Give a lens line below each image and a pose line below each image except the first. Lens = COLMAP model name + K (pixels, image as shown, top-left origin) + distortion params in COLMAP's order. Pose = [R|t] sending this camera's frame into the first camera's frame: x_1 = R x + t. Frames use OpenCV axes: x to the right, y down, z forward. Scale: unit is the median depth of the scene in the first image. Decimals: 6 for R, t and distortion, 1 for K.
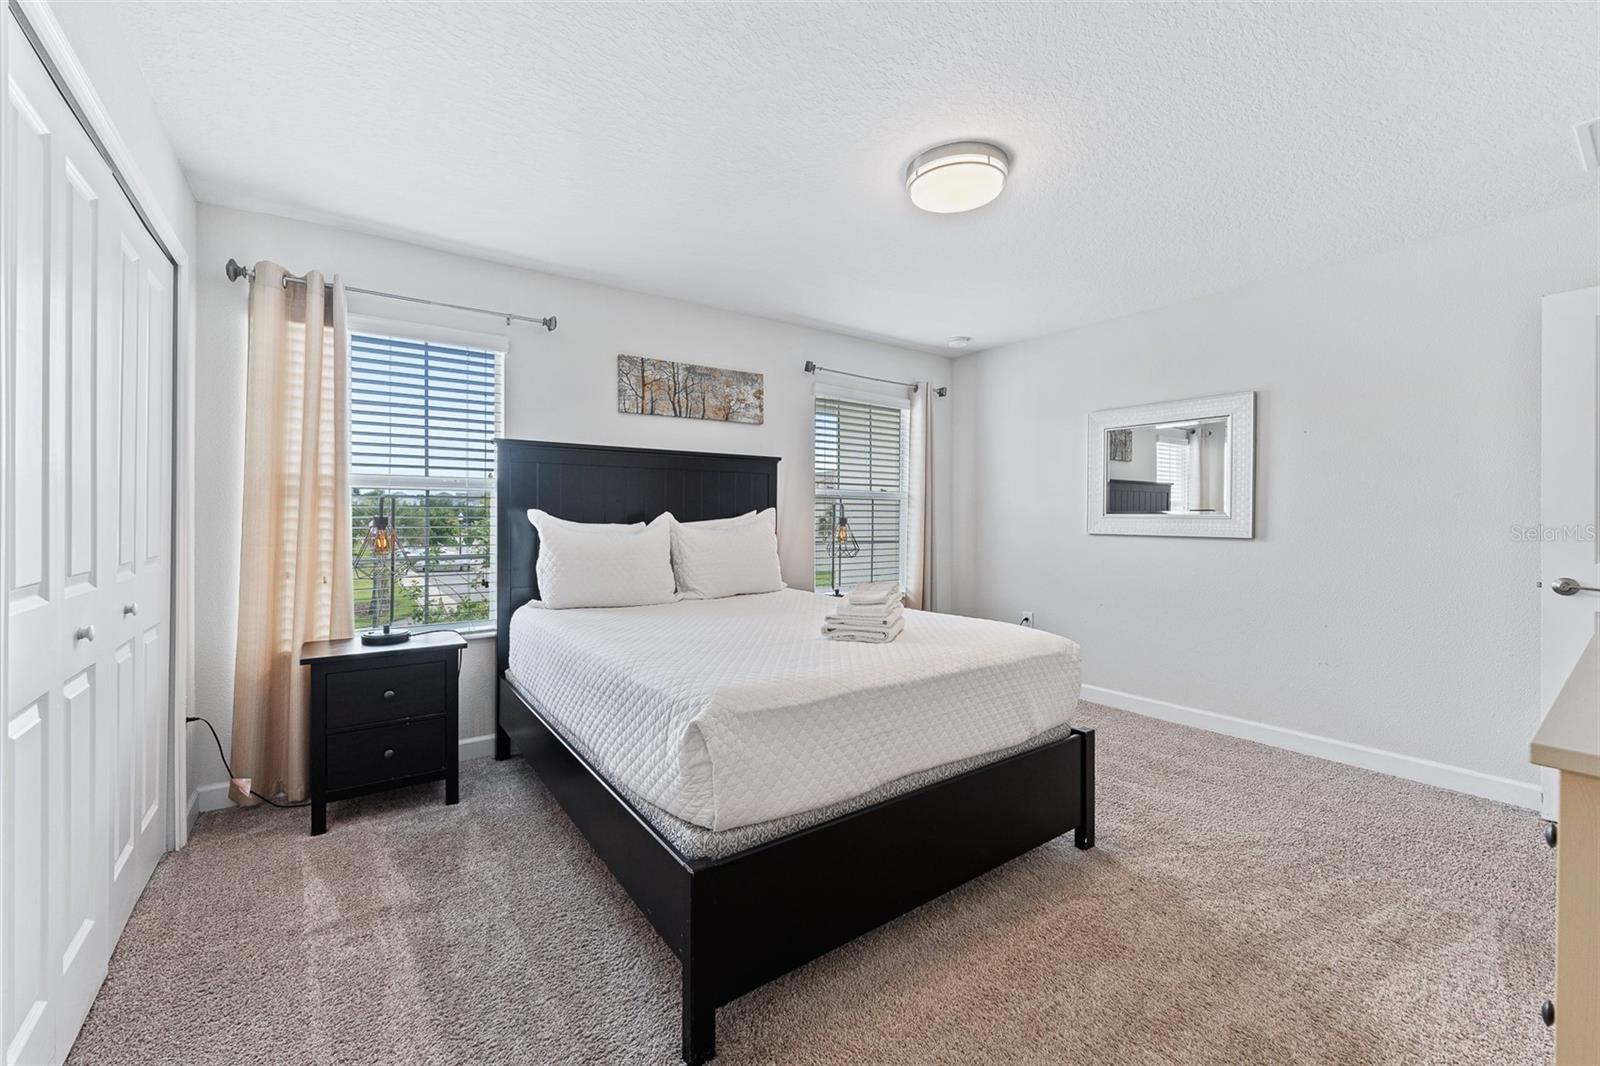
lens RADIAL K [[661.2, 0, 826.6], [0, 661.2, 494.1], [0, 0, 1]] dist [0.000618, -0.000009]
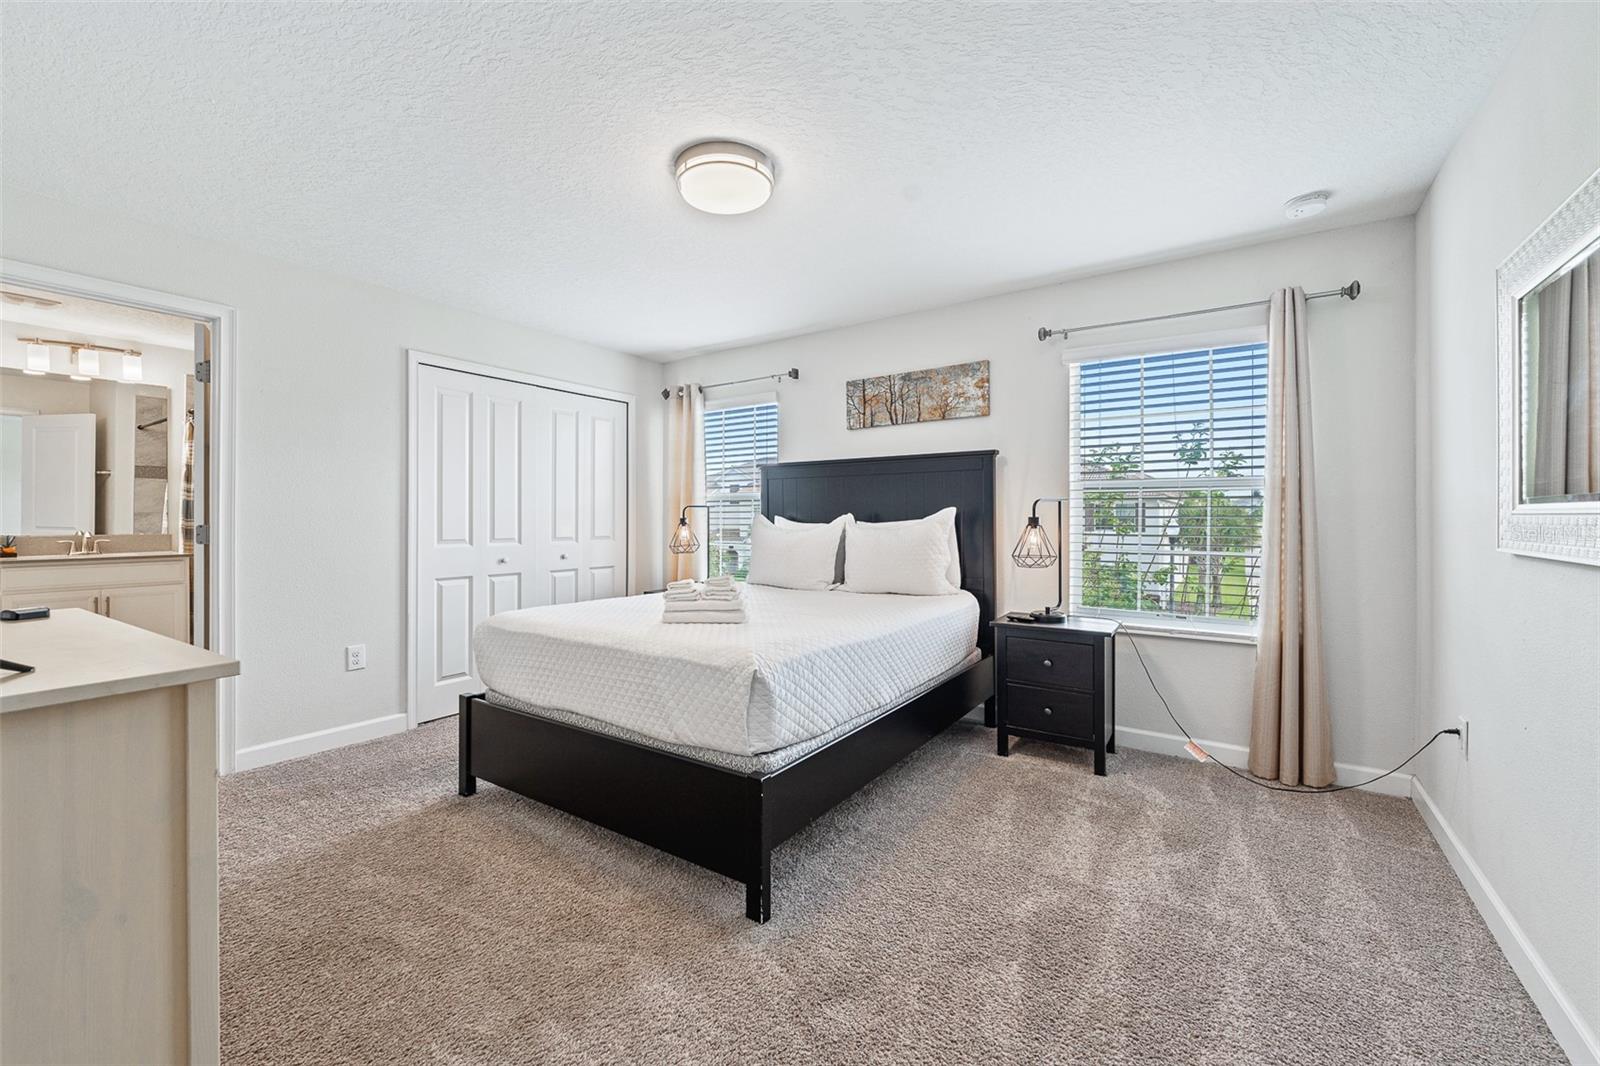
lens RADIAL K [[651.8, 0, 792.1], [0, 651.8, 517.7], [0, 0, 1]] dist [-0.000840, 0.000221]
pose [[0.323191, 0.000570, -0.946334, 0.731452], [0.042558, 0.998979, 0.015136, 0.012740], [0.945376, -0.045166, 0.322837, 0.484688]]
